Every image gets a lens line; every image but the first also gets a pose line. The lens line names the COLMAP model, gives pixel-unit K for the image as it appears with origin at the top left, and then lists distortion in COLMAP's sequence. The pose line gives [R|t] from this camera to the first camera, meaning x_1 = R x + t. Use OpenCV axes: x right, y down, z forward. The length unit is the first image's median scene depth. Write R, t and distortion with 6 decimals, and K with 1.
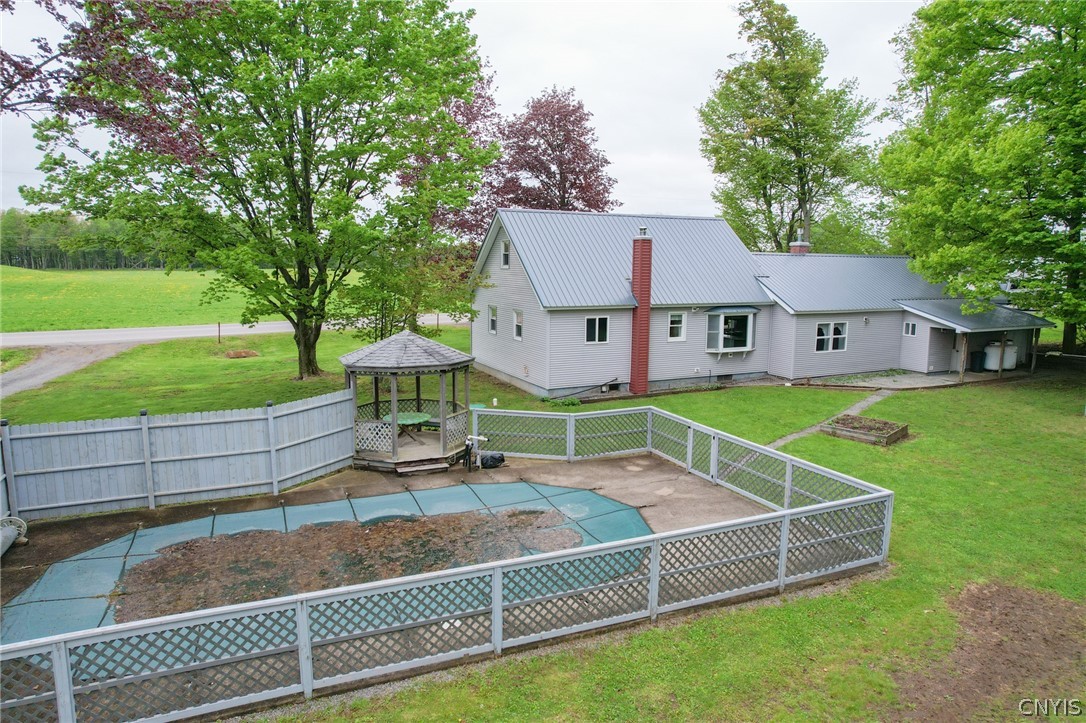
lens RADIAL K [[687.2, 0, 543.0], [0, 687.2, 361.5], [0, 0, 1]] dist [-0.043724, 0.001844]
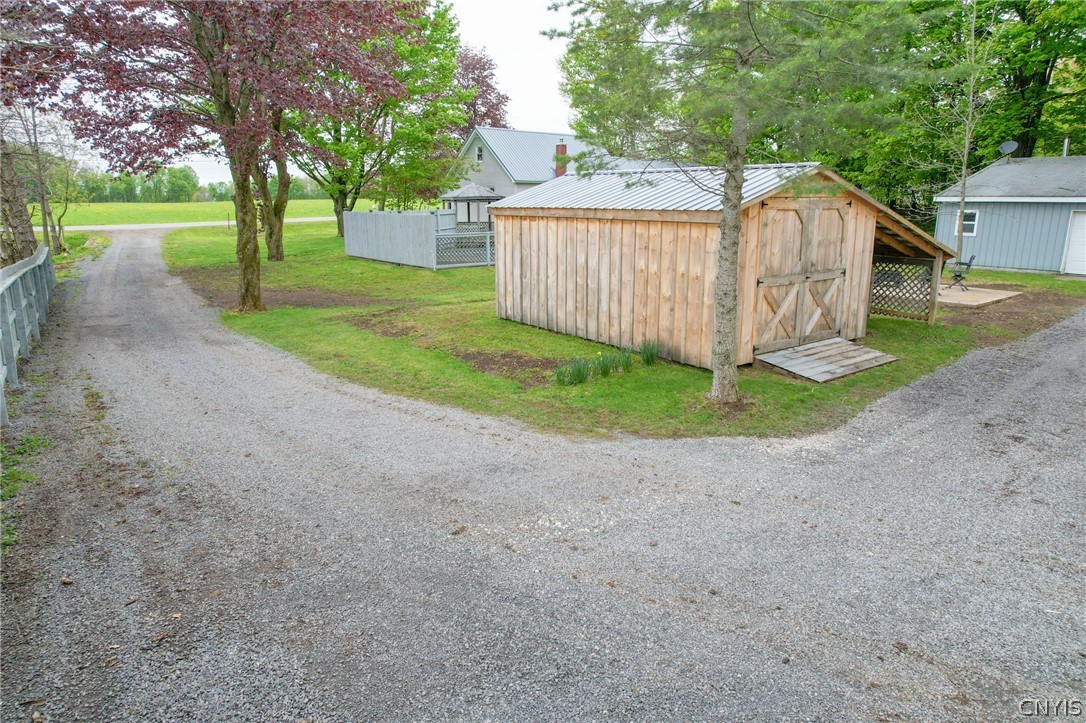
lens RADIAL K [[692.3, 0, 543.0], [0, 692.3, 361.5], [0, 0, 1]] dist [-0.077160, 0.068163]
pose [[0.963818, -0.064535, 0.258632, -0.426015], [0.040686, 0.994498, 0.096533, 0.224300], [-0.263439, -0.082518, 0.961140, -0.823161]]
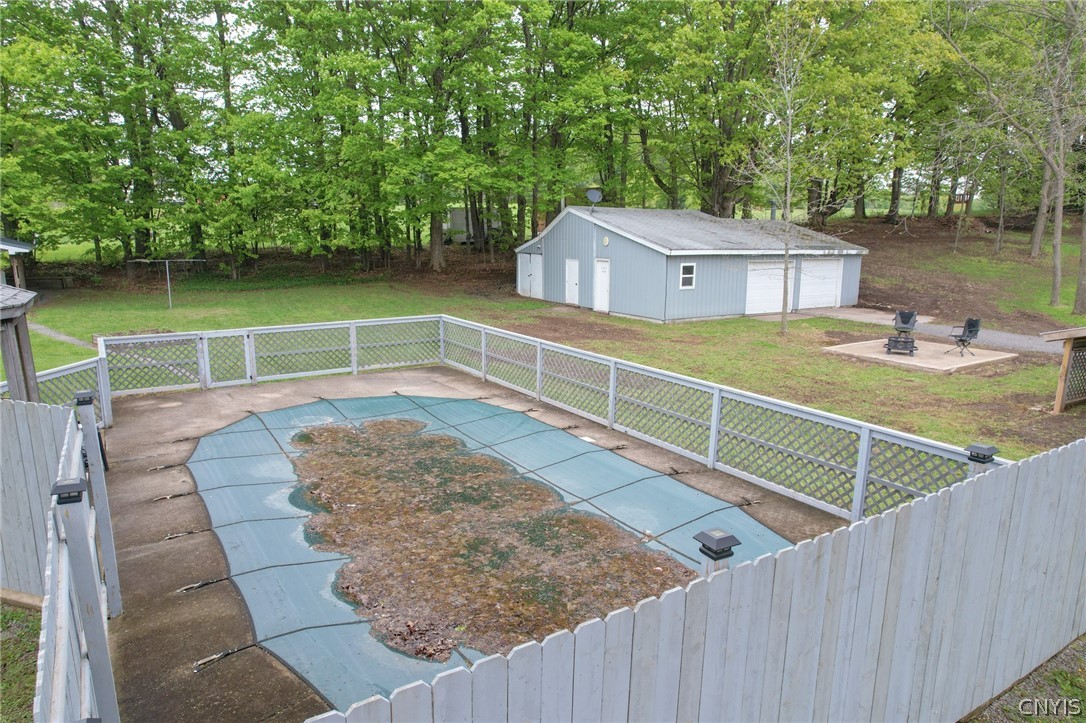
lens RADIAL K [[692.3, 0, 543.0], [0, 692.3, 361.5], [0, 0, 1]] dist [-0.077160, 0.068163]
pose [[-0.165399, -0.192540, 0.967249, -0.503344], [0.133127, 0.967423, 0.215339, -0.003990], [-0.977200, 0.164383, -0.134378, 0.489283]]
